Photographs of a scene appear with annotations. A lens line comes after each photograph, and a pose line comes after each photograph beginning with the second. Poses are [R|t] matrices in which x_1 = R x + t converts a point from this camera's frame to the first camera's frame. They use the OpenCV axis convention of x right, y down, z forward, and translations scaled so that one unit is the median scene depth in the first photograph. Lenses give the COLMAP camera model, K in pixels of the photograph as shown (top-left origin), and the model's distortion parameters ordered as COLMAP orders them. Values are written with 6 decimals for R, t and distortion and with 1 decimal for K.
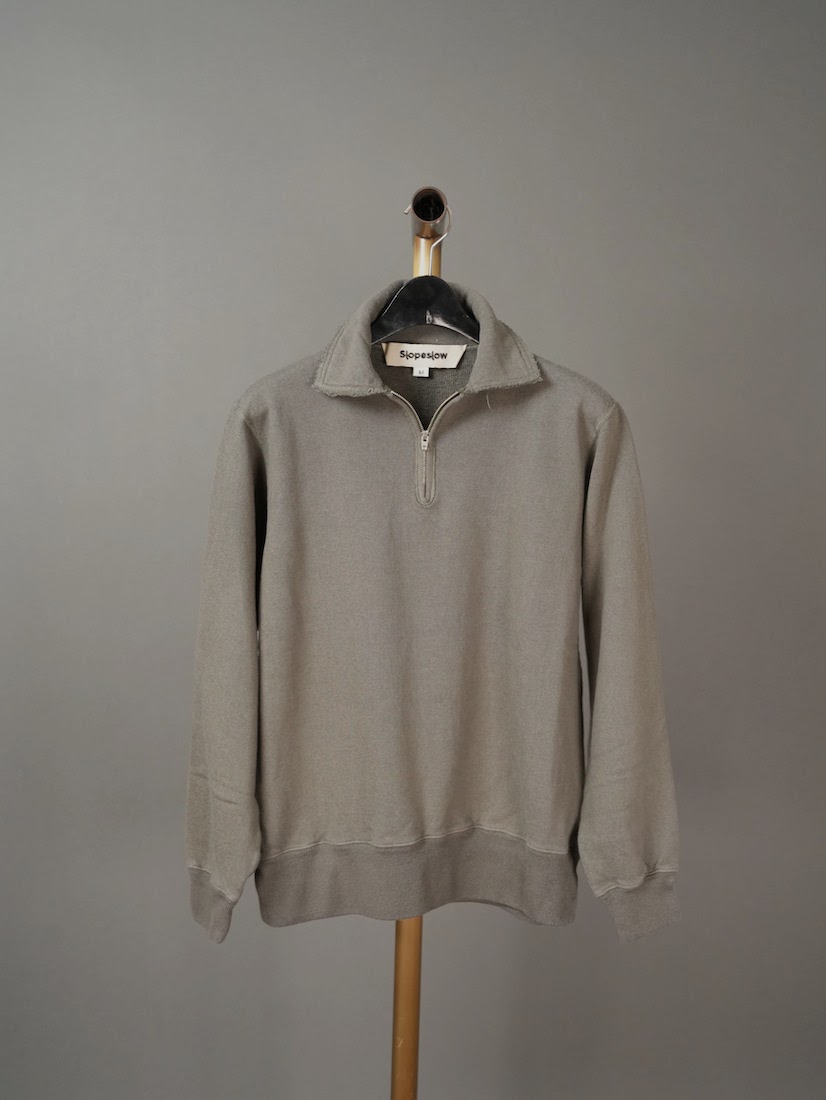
lens RADIAL K [[1257.7, 0, 413.0], [0, 1257.7, 550.0], [0, 0, 1]] dist [0.002453, 0.000762]
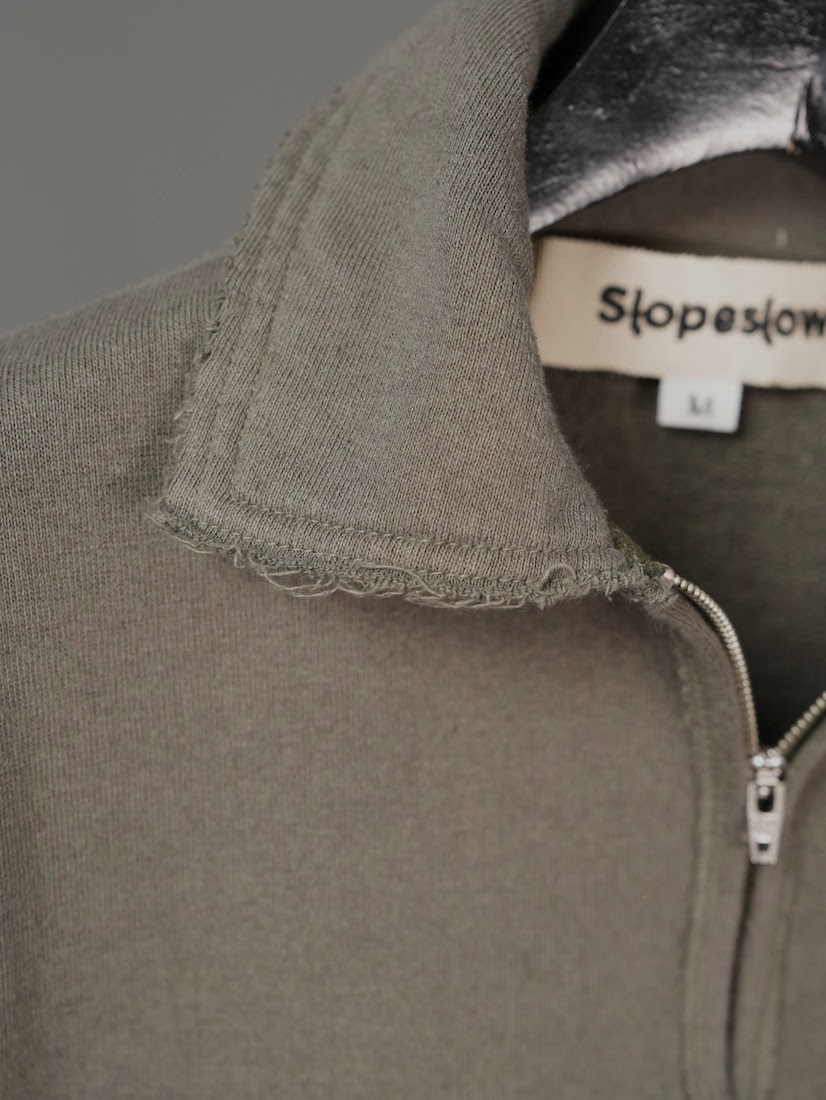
lens RADIAL K [[1837.4, 0, 413.0], [0, 1837.4, 550.0], [0, 0, 1]] dist [0.007803, 0.115062]
pose [[0.966896, 0.005505, 0.255112, -0.107194], [-0.027156, 0.996310, 0.081423, -0.144661], [-0.253723, -0.085655, 0.963477, 0.764526]]
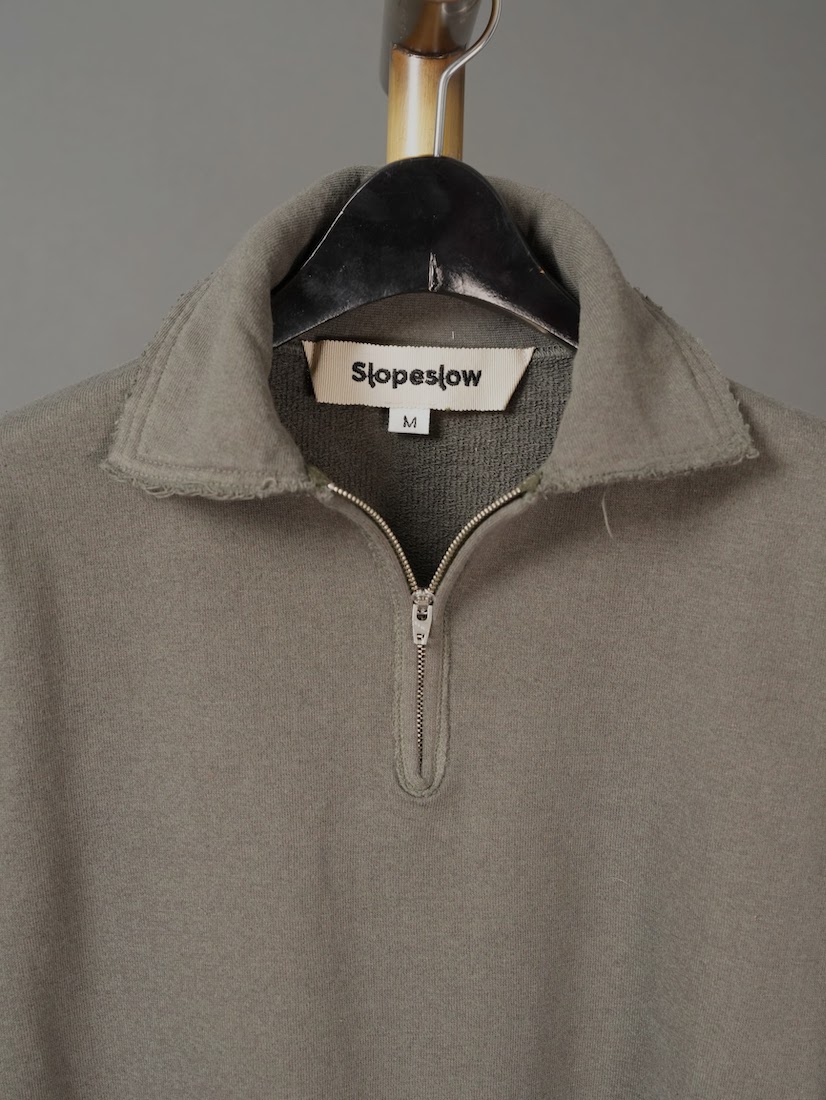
lens RADIAL K [[1837.4, 0, 413.0], [0, 1837.4, 550.0], [0, 0, 1]] dist [0.007803, 0.115062]
pose [[0.999159, 0.005890, 0.040578, -0.014196], [-0.005169, 0.999828, -0.017836, -0.097364], [-0.040676, 0.017612, 0.999017, 0.482479]]
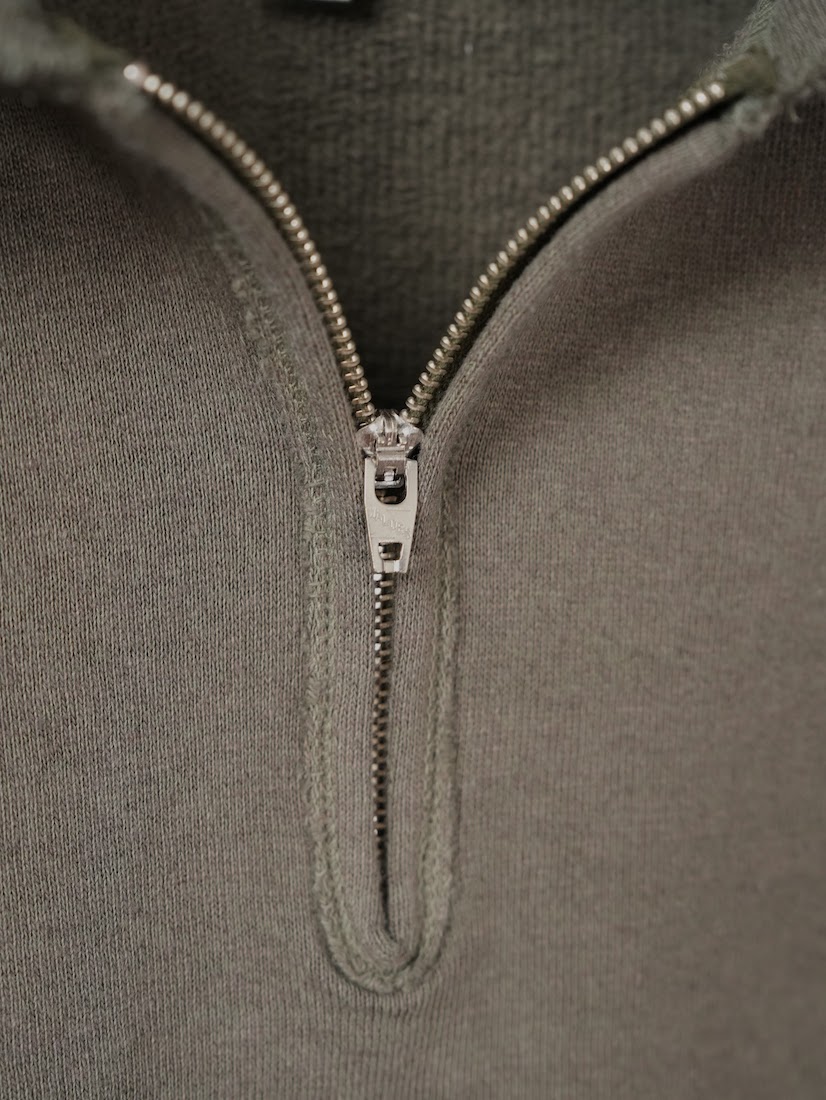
lens RADIAL K [[1837.4, 0, 413.0], [0, 1837.4, 550.0], [0, 0, 1]] dist [0.007803, 0.115062]
pose [[0.968070, -0.041264, 0.247259, -0.033337], [0.030549, 0.998427, 0.047017, -0.090622], [-0.248810, -0.037962, 0.967808, 0.827152]]
